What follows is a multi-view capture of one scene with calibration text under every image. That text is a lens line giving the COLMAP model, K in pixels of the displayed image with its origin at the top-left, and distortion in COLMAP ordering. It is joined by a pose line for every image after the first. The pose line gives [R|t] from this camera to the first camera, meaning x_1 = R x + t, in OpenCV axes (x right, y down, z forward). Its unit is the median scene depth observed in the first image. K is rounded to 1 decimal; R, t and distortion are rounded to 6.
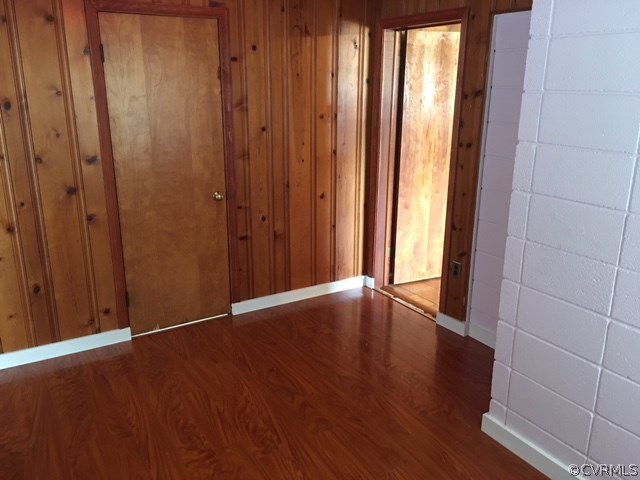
lens RADIAL K [[541.5, 0, 319.3], [0, 541.5, 237.2], [0, 0, 1]] dist [0.075171, -0.090180]
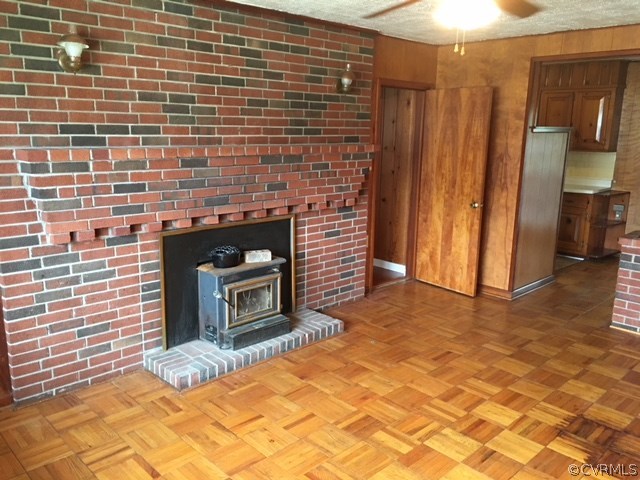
lens RADIAL K [[541.5, 0, 319.3], [0, 541.5, 237.2], [0, 0, 1]] dist [0.075171, -0.090180]
pose [[0.213856, 0.195751, -0.957051, 1.359225], [-0.286052, 0.949320, 0.130250, -0.115146], [0.934045, 0.245911, 0.259013, 0.435953]]
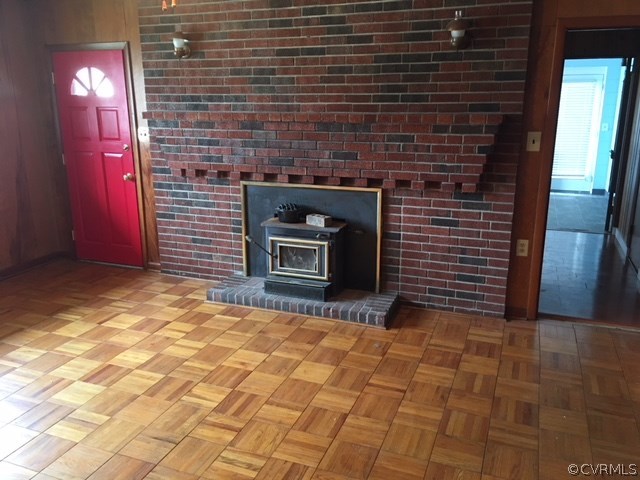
lens RADIAL K [[541.5, 0, 319.3], [0, 541.5, 237.2], [0, 0, 1]] dist [0.075171, -0.090180]
pose [[-0.799975, 0.149742, -0.581049, 1.026324], [-0.166422, 0.874999, 0.454622, -0.341283], [0.576493, 0.460385, -0.675057, 1.234376]]
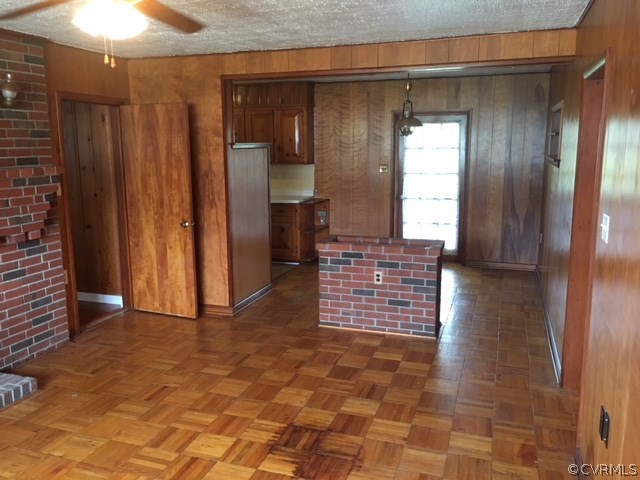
lens RADIAL K [[541.5, 0, 319.3], [0, 541.5, 237.2], [0, 0, 1]] dist [0.075171, -0.090180]
pose [[0.635830, 0.123403, -0.761900, 1.339005], [-0.203581, 0.978993, -0.011329, -0.141851], [0.744497, 0.162312, 0.647595, 0.514084]]
